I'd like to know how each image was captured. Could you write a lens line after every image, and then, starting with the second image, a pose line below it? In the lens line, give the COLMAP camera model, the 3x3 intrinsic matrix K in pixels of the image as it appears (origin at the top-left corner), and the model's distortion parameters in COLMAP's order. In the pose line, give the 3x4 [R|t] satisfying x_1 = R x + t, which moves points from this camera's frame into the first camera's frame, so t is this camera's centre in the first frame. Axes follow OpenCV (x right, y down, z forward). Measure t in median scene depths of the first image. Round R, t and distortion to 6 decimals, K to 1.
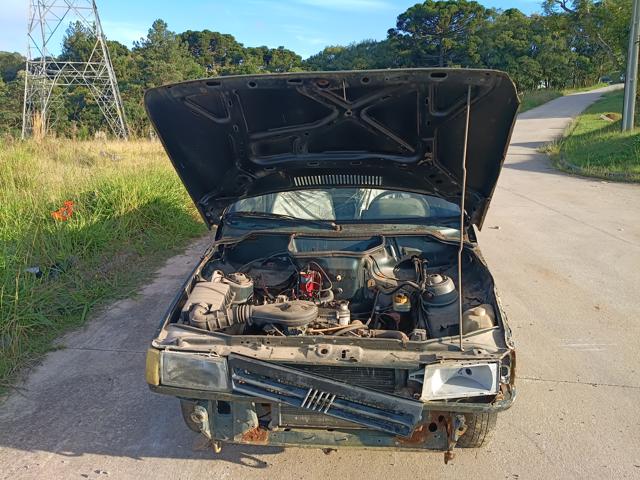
lens RADIAL K [[477.7, 0, 320.0], [0, 477.7, 240.0], [0, 0, 1]] dist [-0.012405, -0.009801]
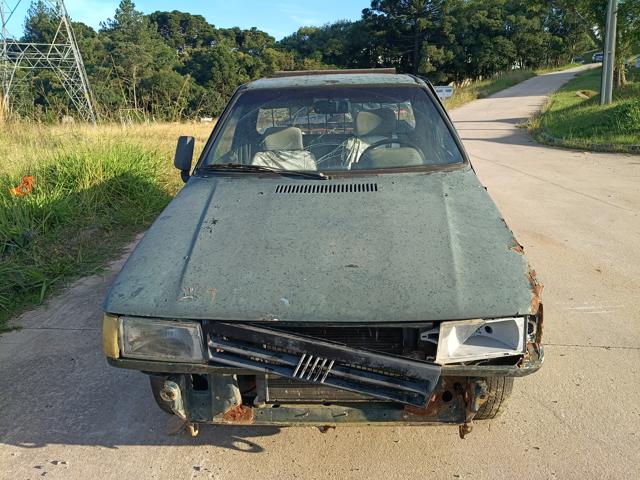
lens RADIAL K [[477.7, 0, 320.0], [0, 477.7, 240.0], [0, 0, 1]] dist [-0.012405, -0.009801]
pose [[0.998706, -0.020337, 0.046612, -0.017601], [0.018877, 0.999324, 0.031535, 0.058255], [-0.047222, -0.030615, 0.998415, 0.118014]]
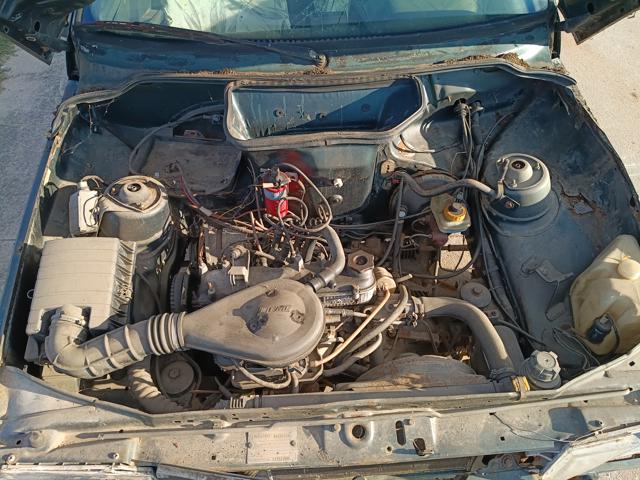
lens RADIAL K [[477.7, 0, 320.0], [0, 477.7, 240.0], [0, 0, 1]] dist [-0.012405, -0.009801]
pose [[0.984384, -0.124883, 0.124065, -0.043226], [0.038924, 0.841753, 0.538458, -0.123722], [-0.171676, -0.525220, 0.833469, 0.471642]]
